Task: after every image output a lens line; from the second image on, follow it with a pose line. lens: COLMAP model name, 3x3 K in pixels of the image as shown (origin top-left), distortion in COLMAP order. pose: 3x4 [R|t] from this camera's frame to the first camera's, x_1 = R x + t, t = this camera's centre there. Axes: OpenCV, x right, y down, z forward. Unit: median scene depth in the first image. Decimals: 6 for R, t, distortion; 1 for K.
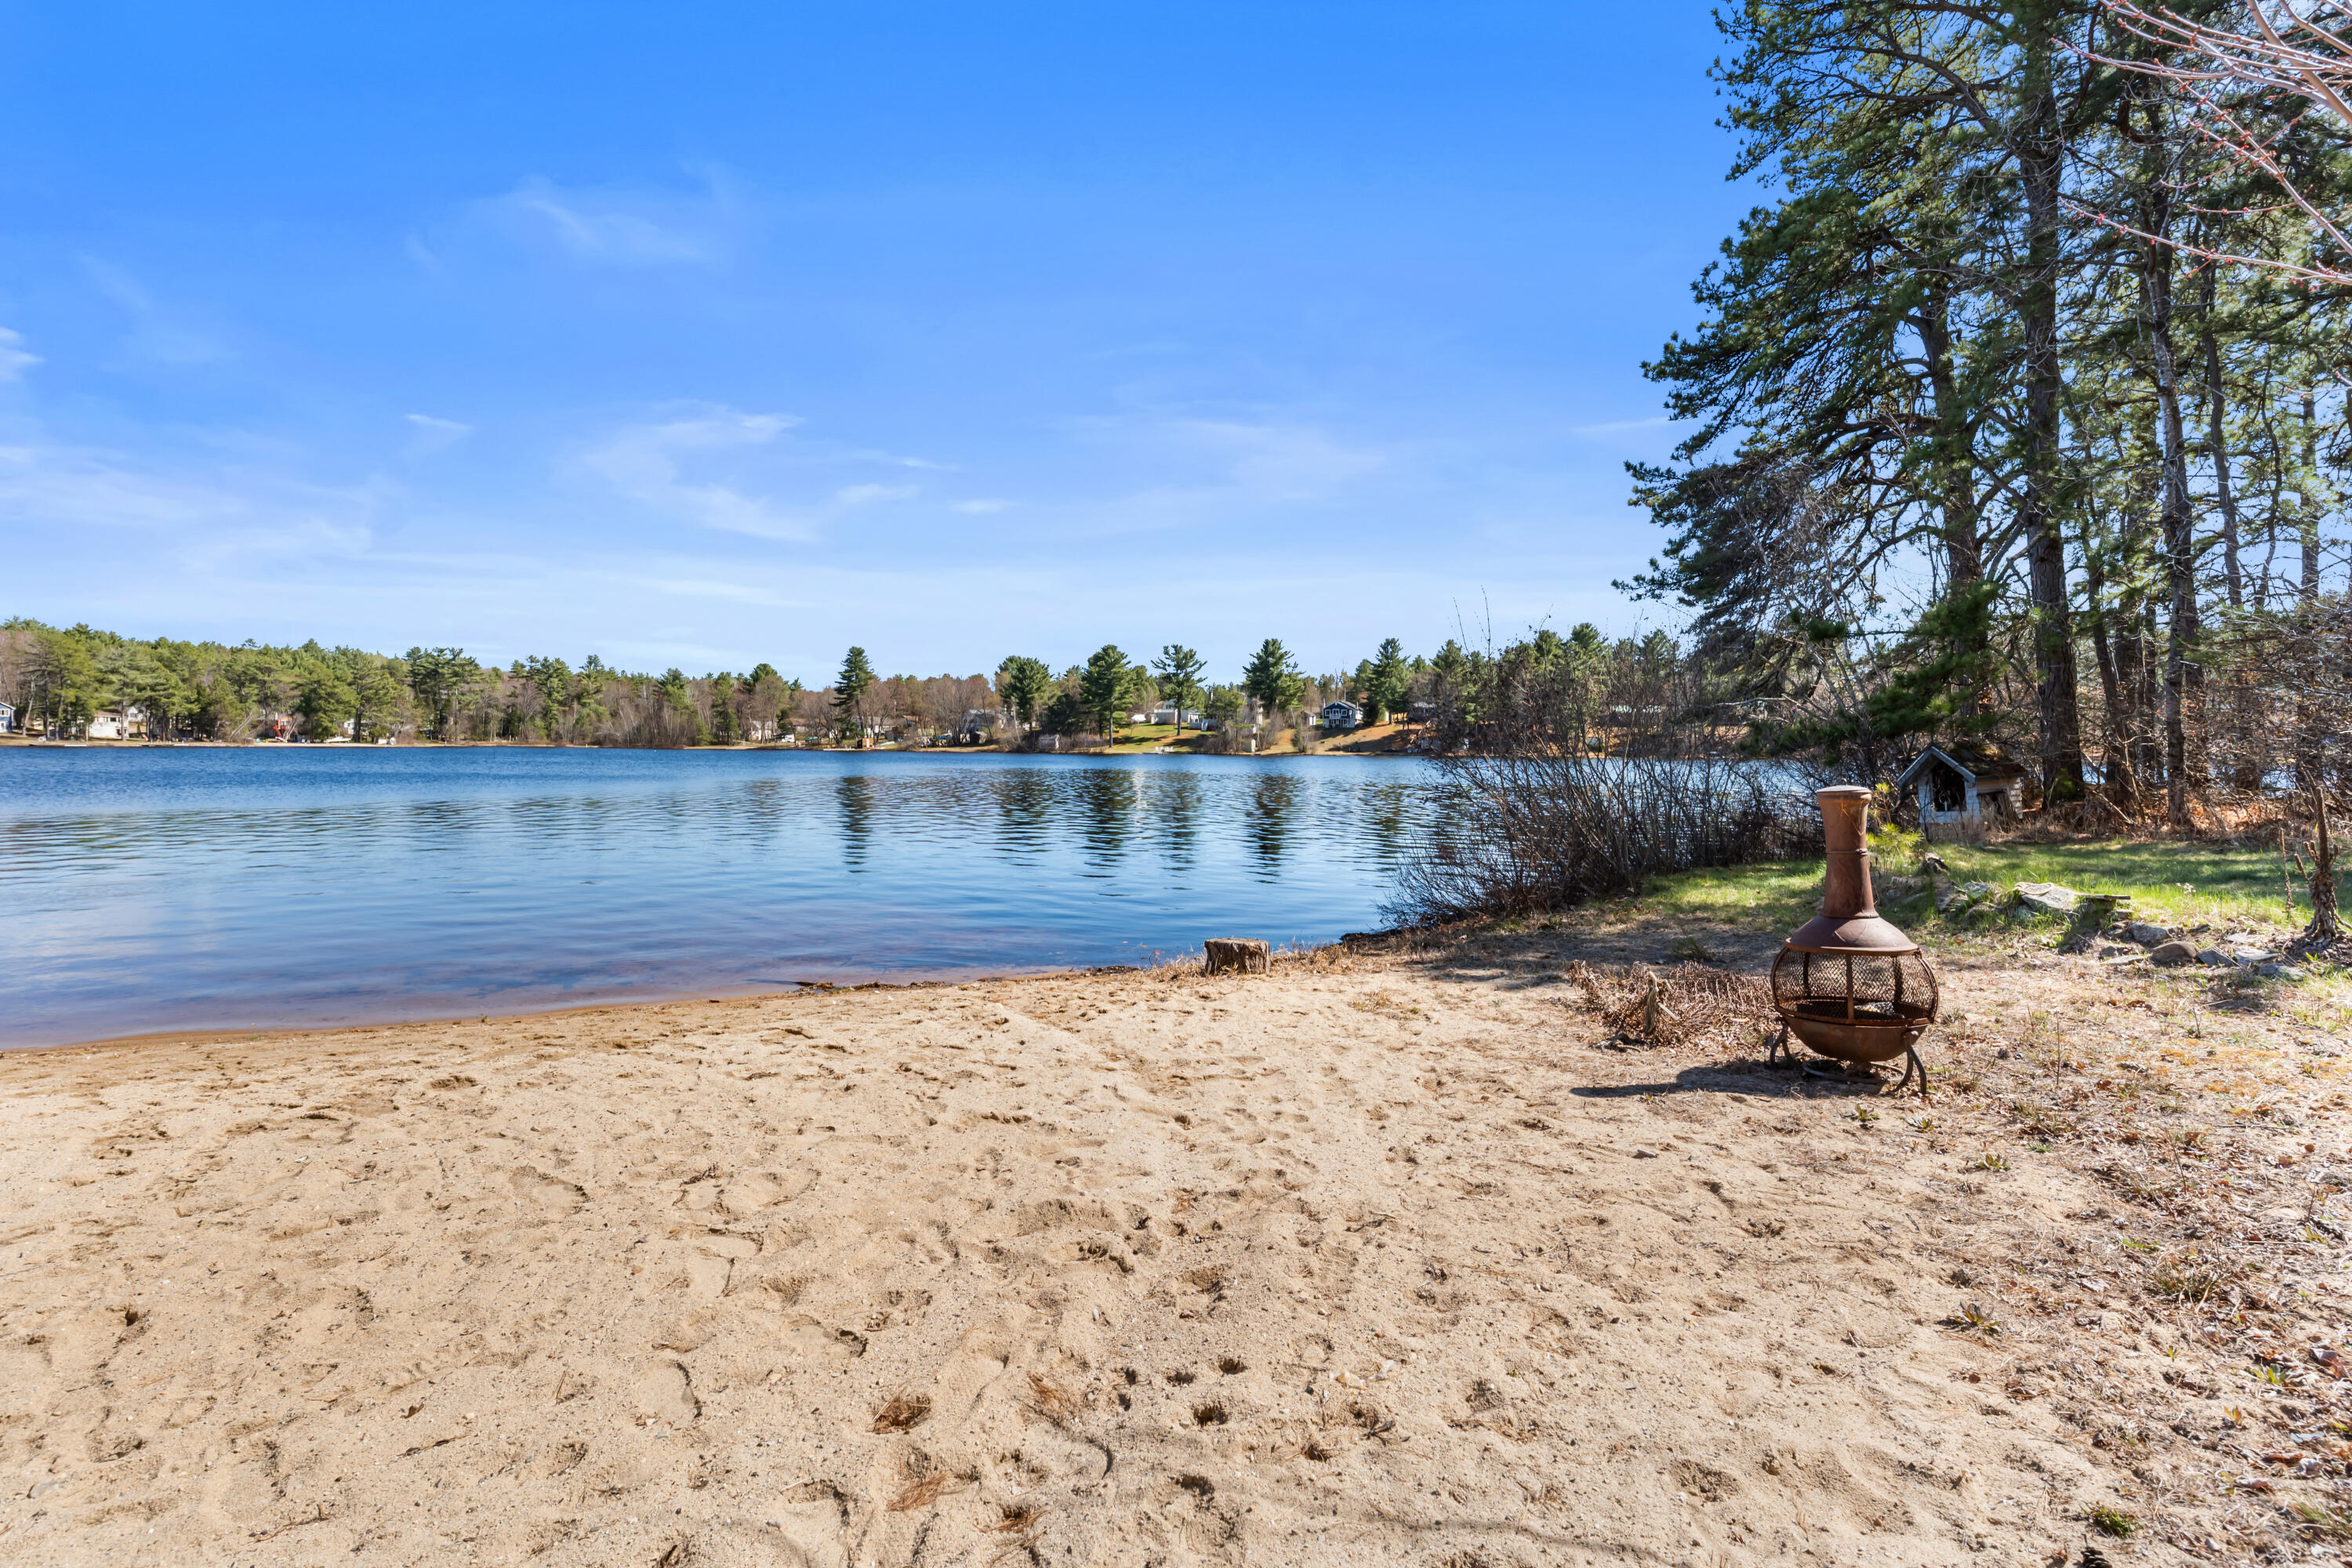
lens RADIAL K [[1048.3, 0, 1166.6], [0, 1048.3, 775.3], [0, 0, 1]] dist [-0.002327, 0.001018]
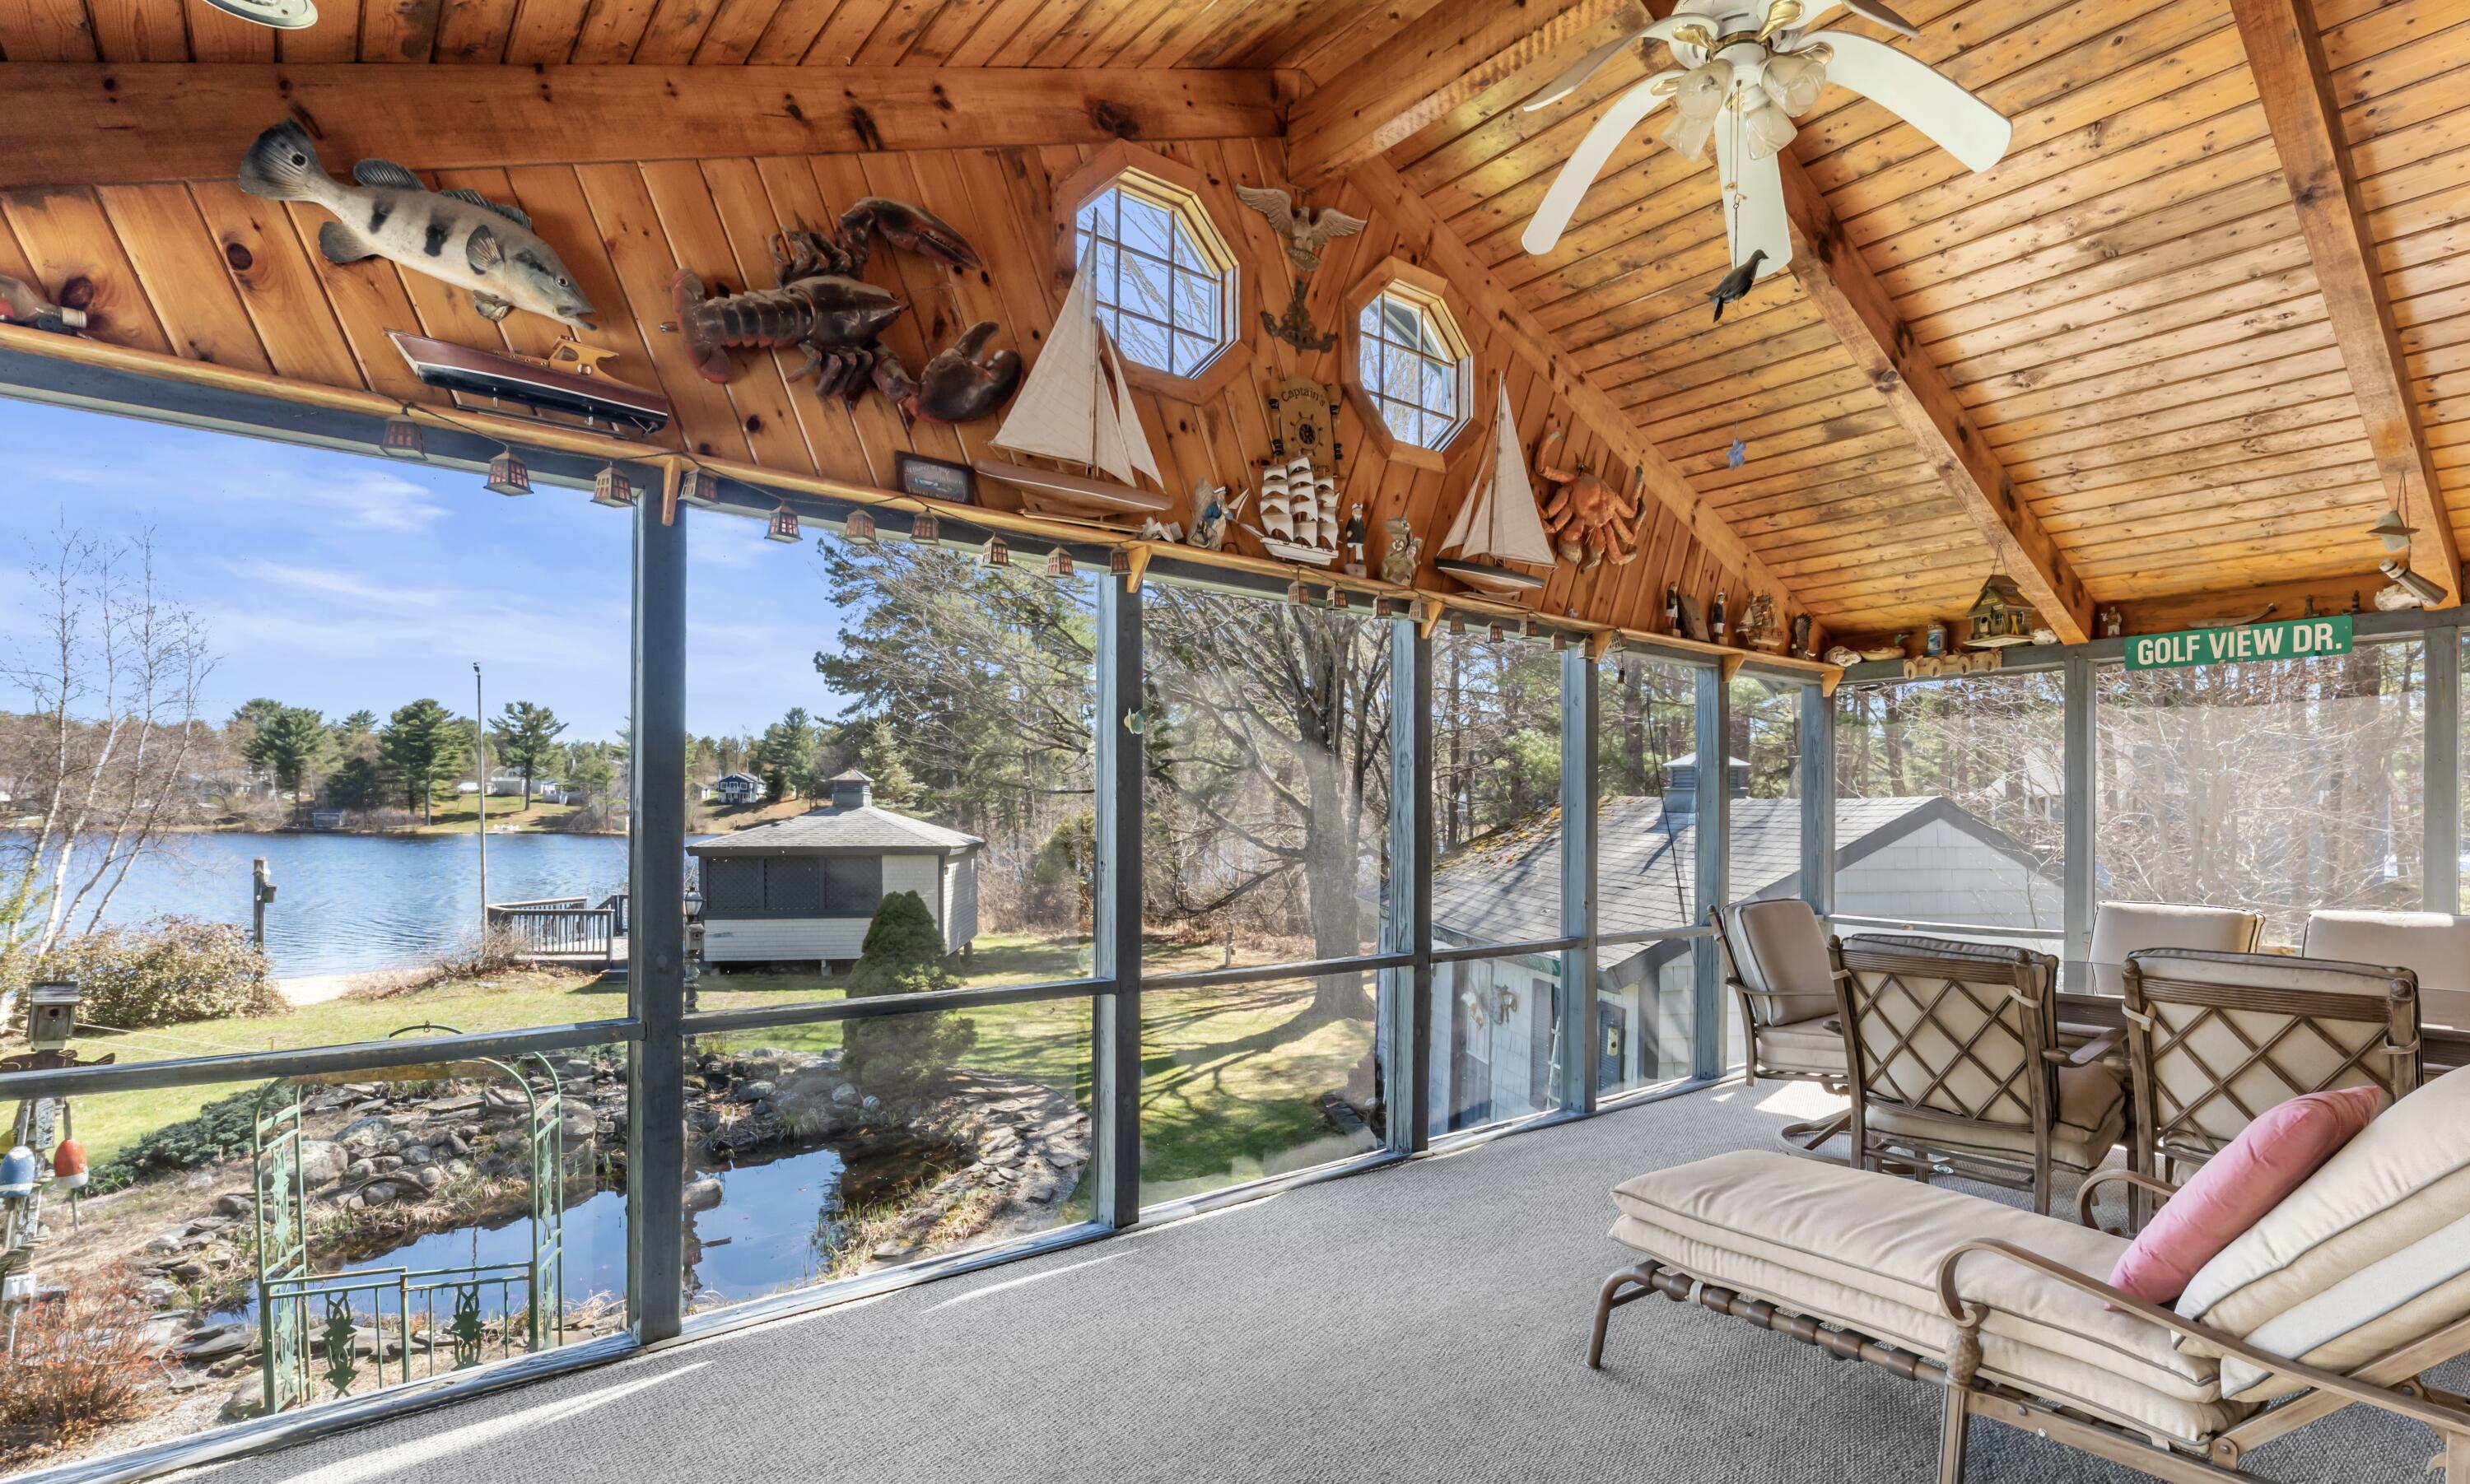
lens RADIAL K [[1219.7, 0, 1245.8], [0, 1219.7, 816.3], [0, 0, 1]] dist [0.036523, 0.000254]
pose [[0.857986, 0.003345, 0.513662, -0.002912], [0.009241, 0.999716, -0.021946, -0.006866], [-0.513590, 0.023576, 0.857712, -0.133025]]
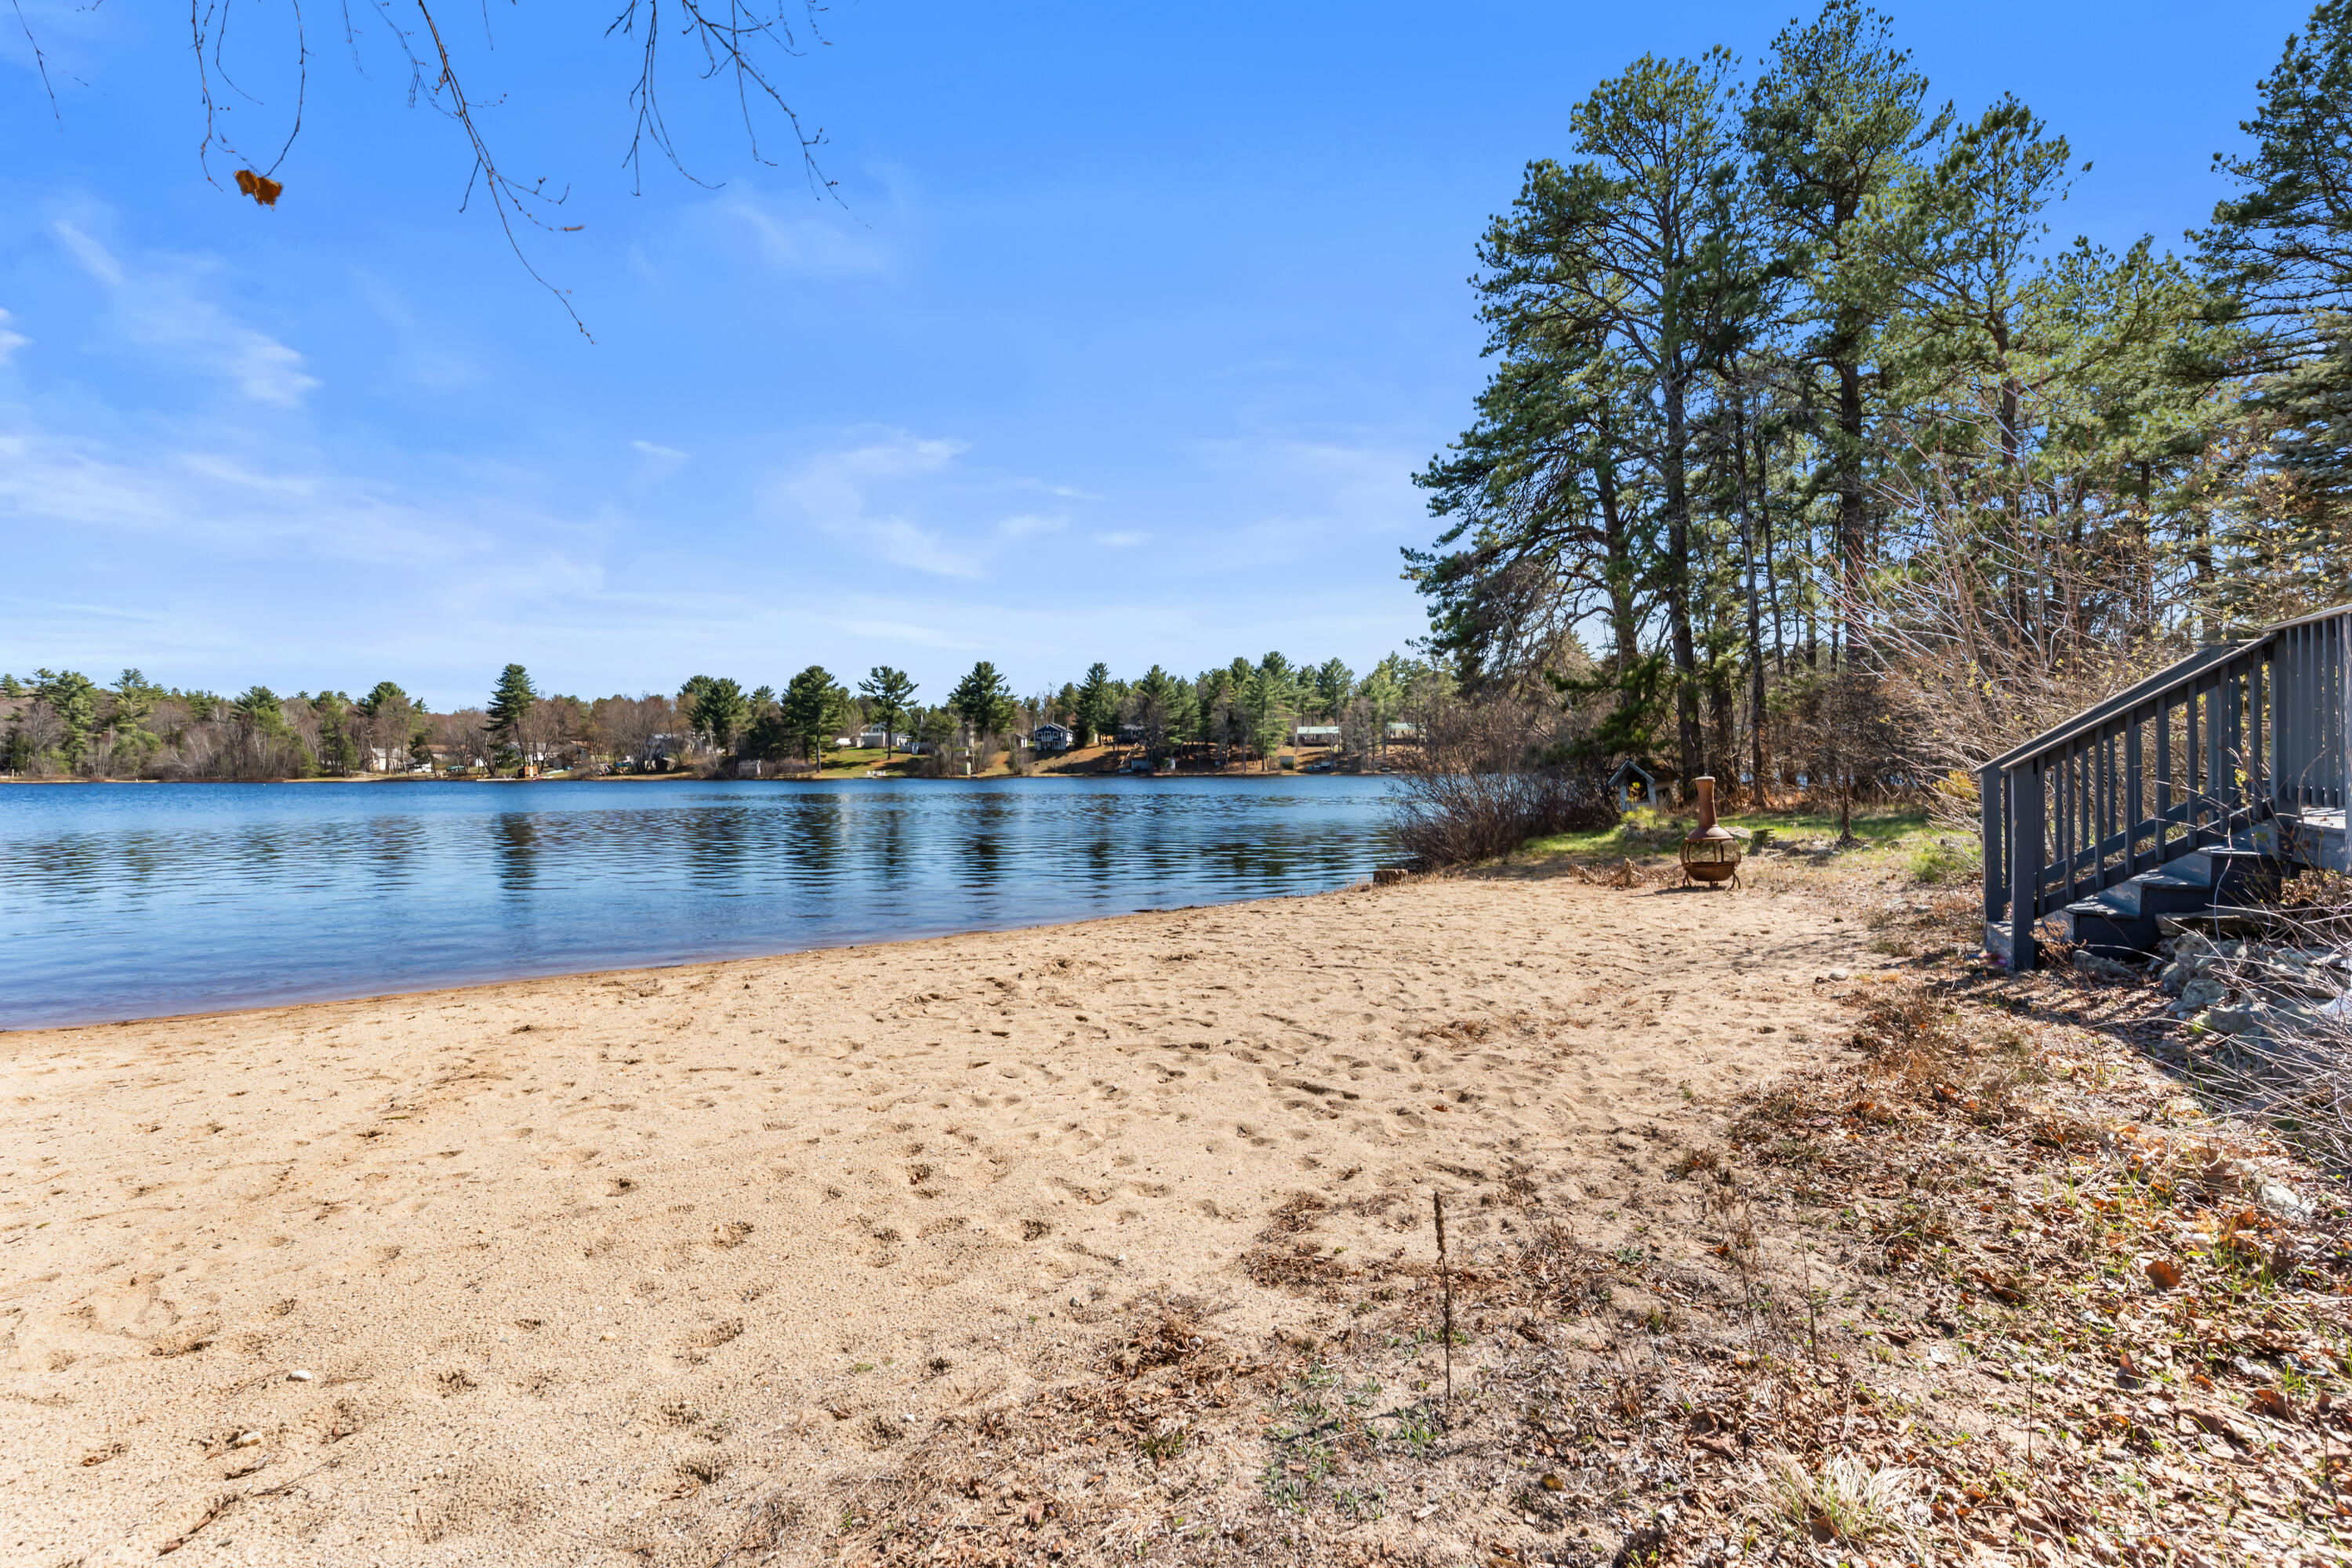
lens RADIAL K [[1058.3, 0, 1165.9], [0, 1058.3, 800.6], [0, 0, 1]] dist [-0.009124, 0.001595]
pose [[0.958038, -0.022864, 0.285727, -0.024476], [0.022114, 0.999738, 0.005850, 0.000462], [-0.285786, 0.000714, 0.958293, -0.019754]]
